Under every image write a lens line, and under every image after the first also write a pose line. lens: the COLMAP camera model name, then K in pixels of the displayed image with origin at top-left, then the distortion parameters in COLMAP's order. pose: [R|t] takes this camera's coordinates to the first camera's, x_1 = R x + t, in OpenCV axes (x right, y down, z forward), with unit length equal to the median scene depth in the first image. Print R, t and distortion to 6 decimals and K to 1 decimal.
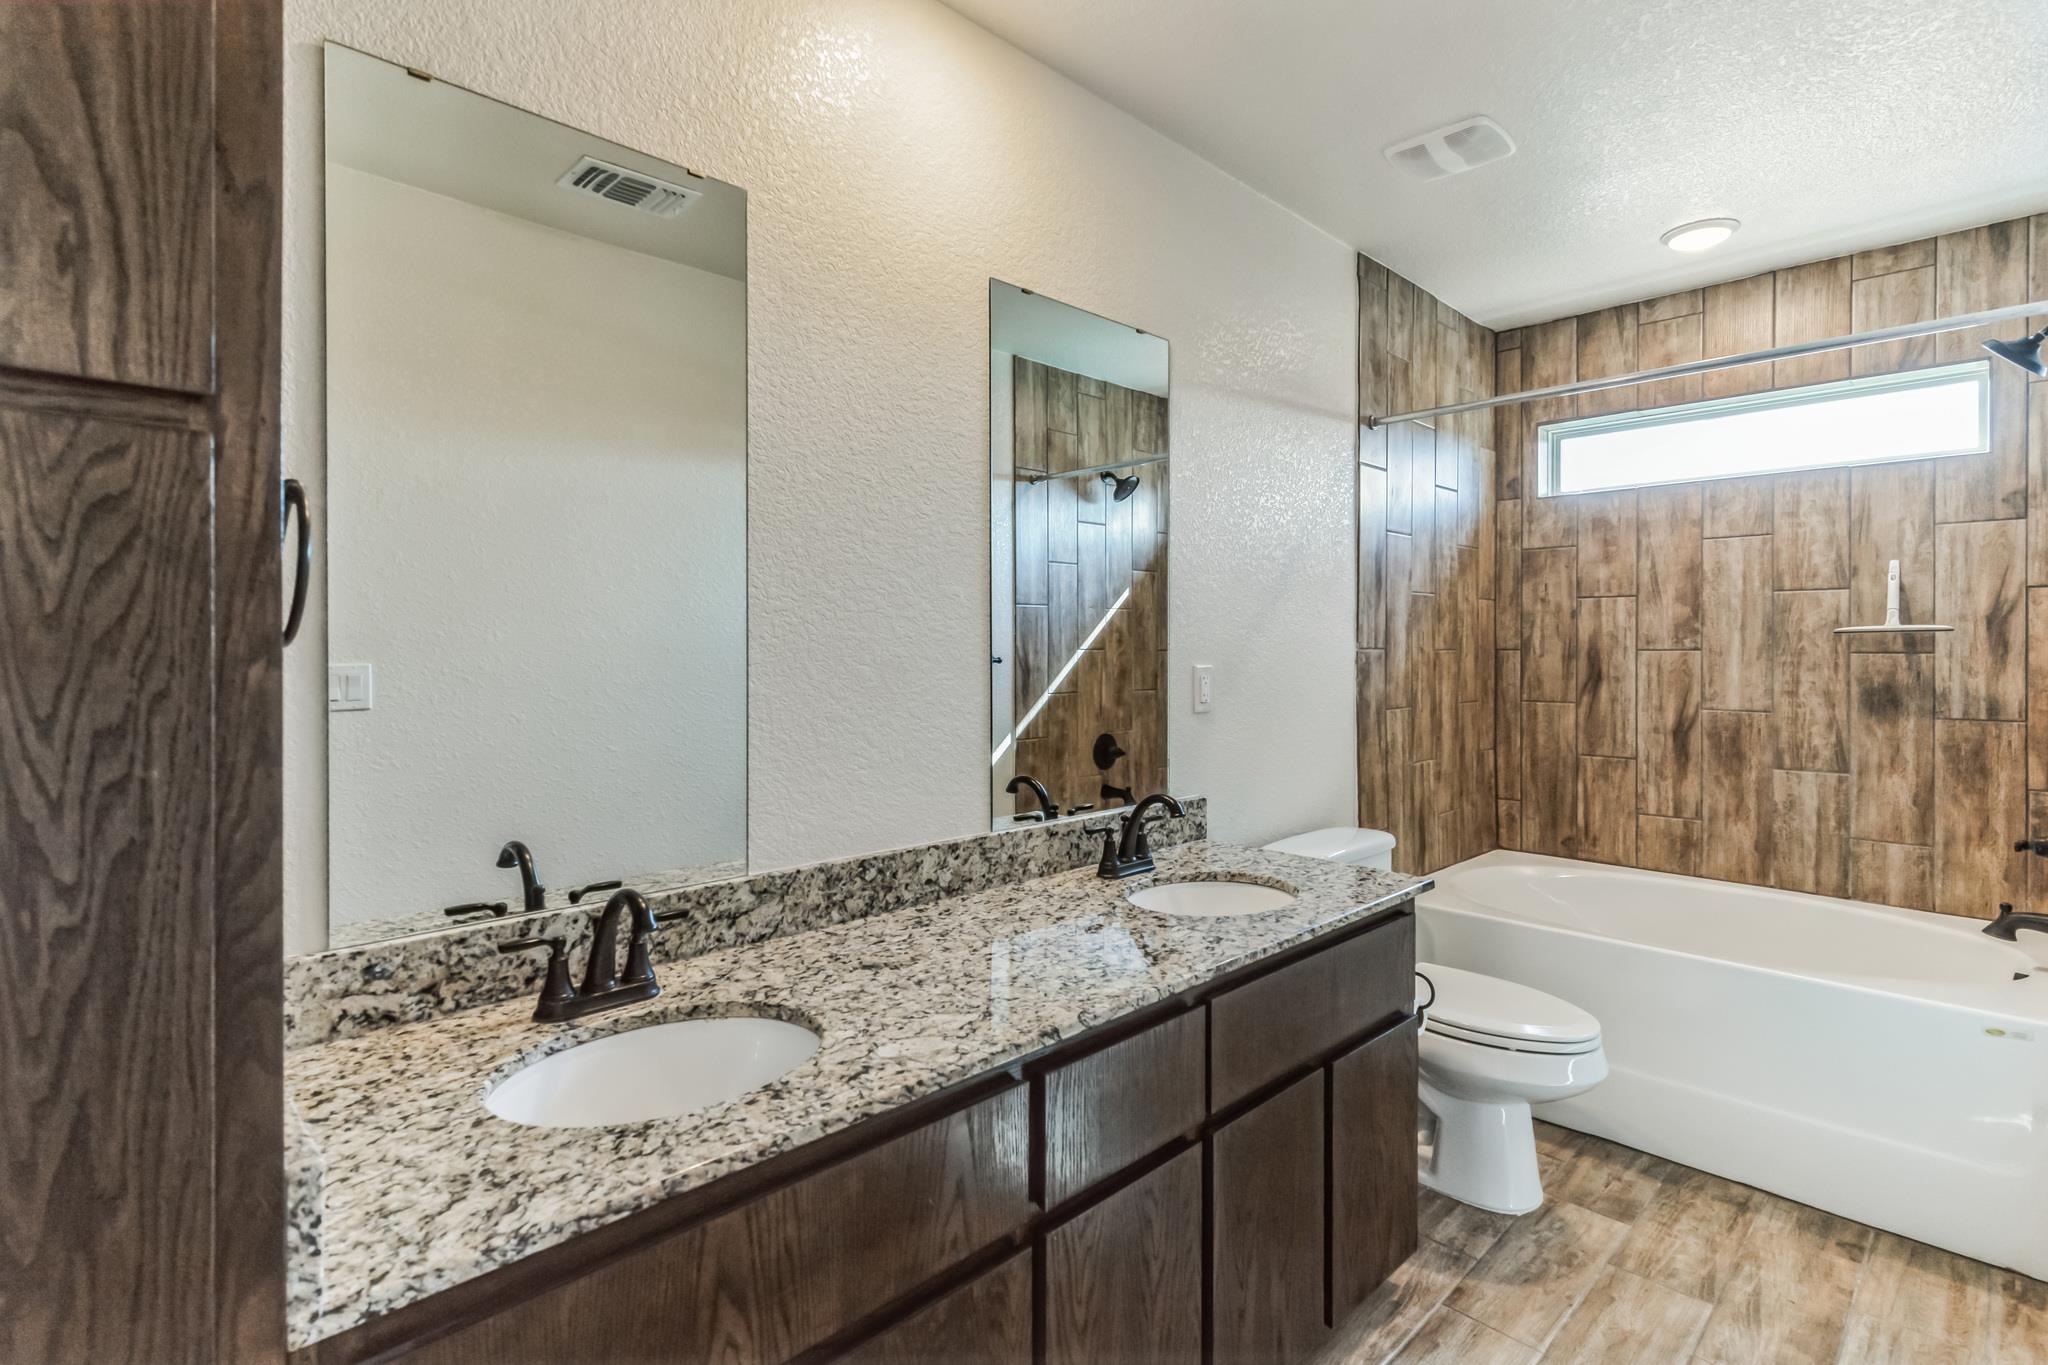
lens RADIAL K [[992.8, 0, 1023.9], [0, 992.8, 671.5], [0, 0, 1]] dist [0.000921, -0.000145]
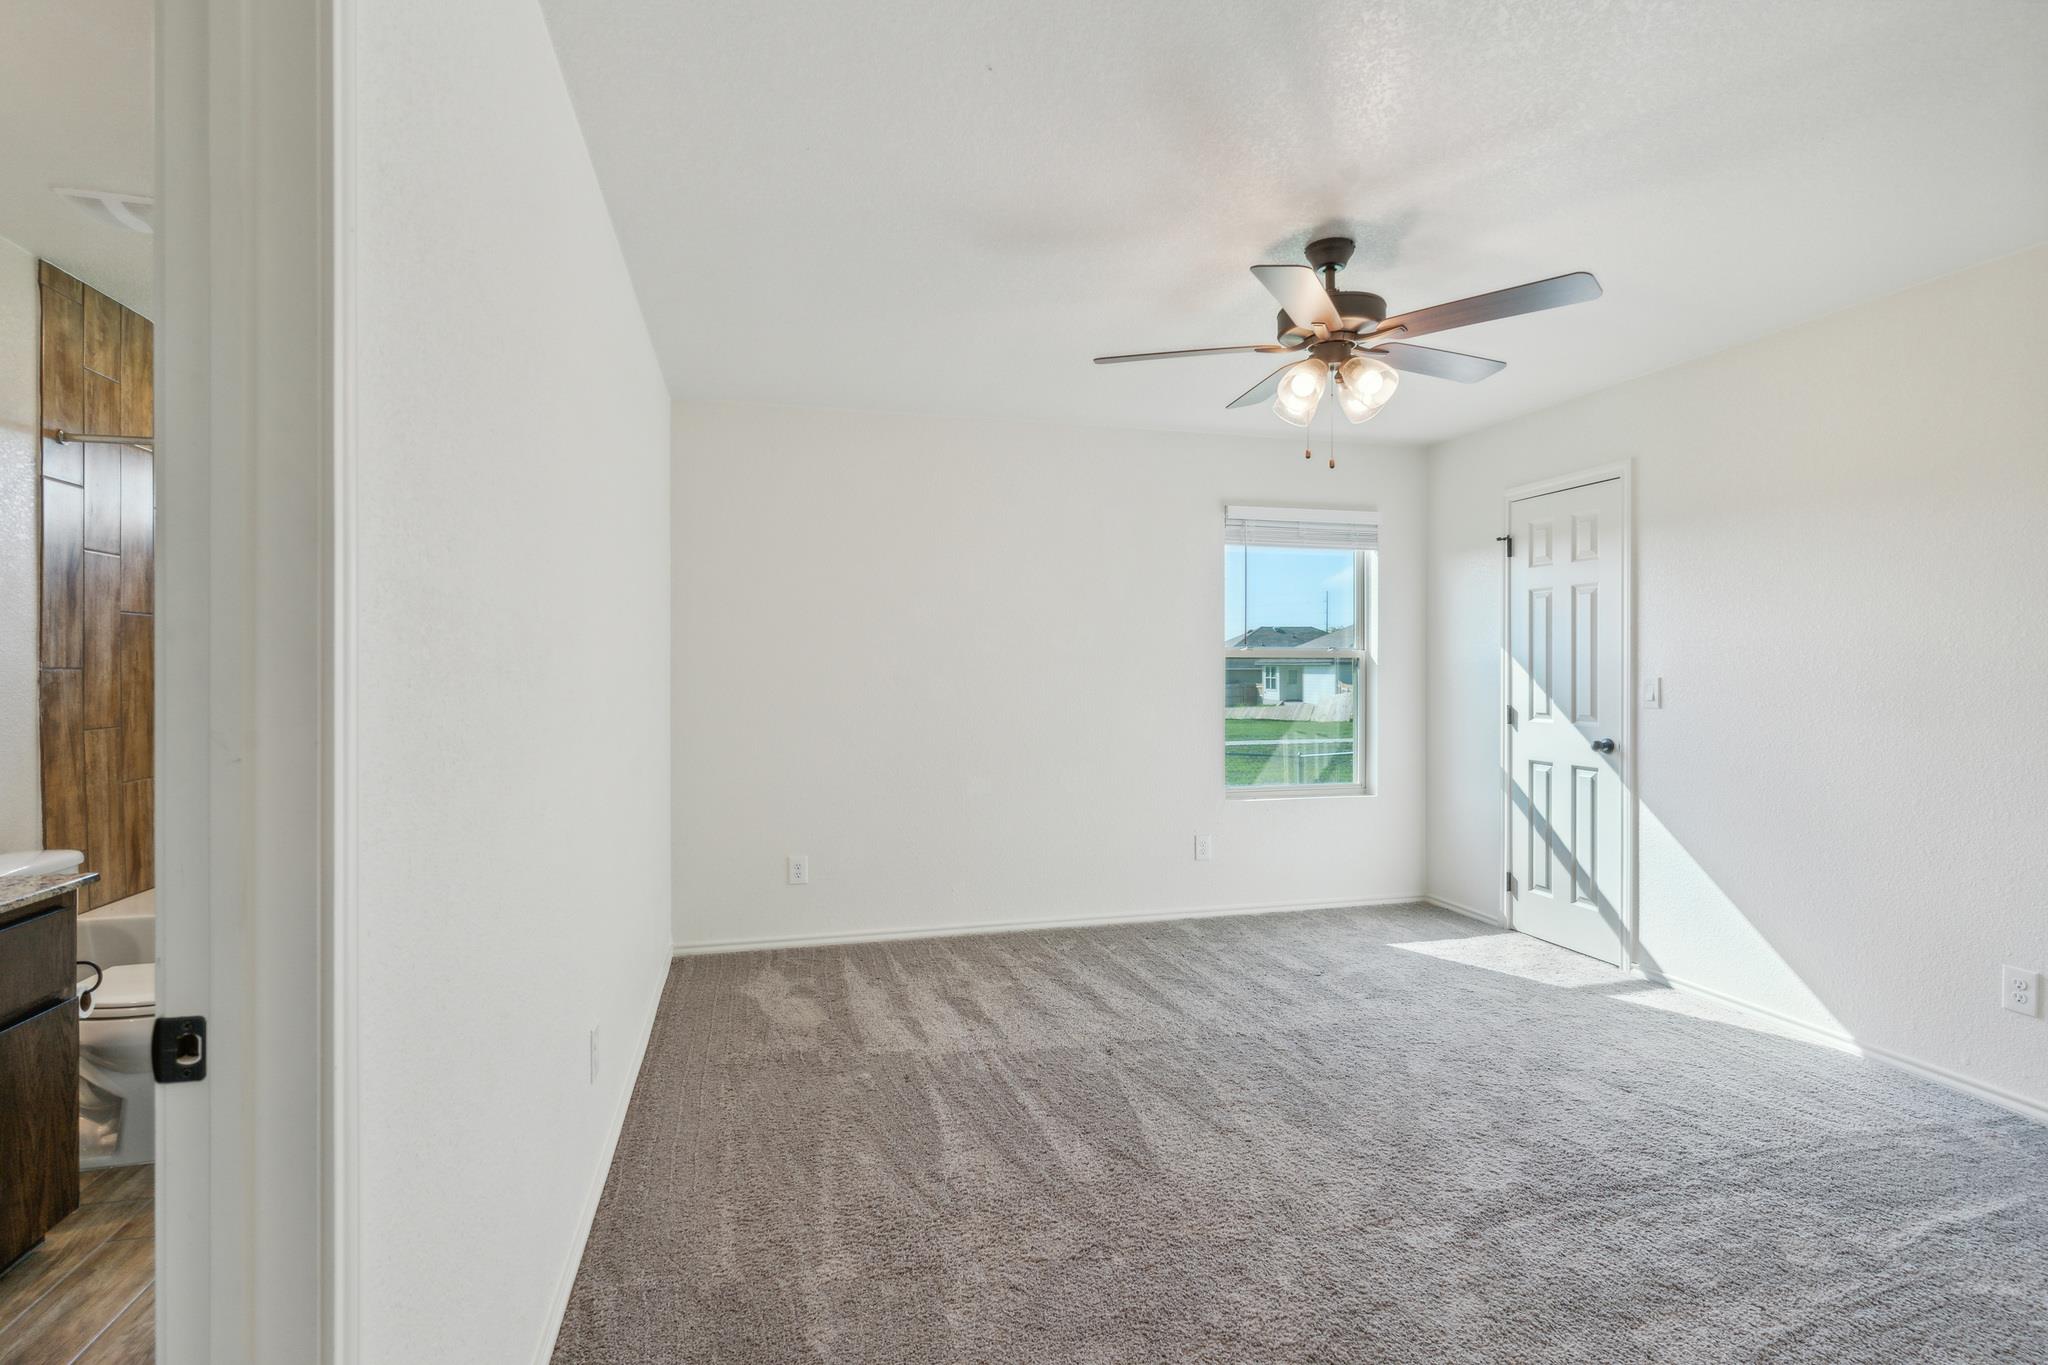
lens RADIAL K [[992.8, 0, 1023.9], [0, 992.8, 671.5], [0, 0, 1]] dist [0.000921, -0.000145]
pose [[0.496834, -0.001657, 0.867844, -0.026685], [0.020676, 0.999737, -0.009928, 0.009154], [-0.867599, 0.022876, 0.496737, -0.301014]]
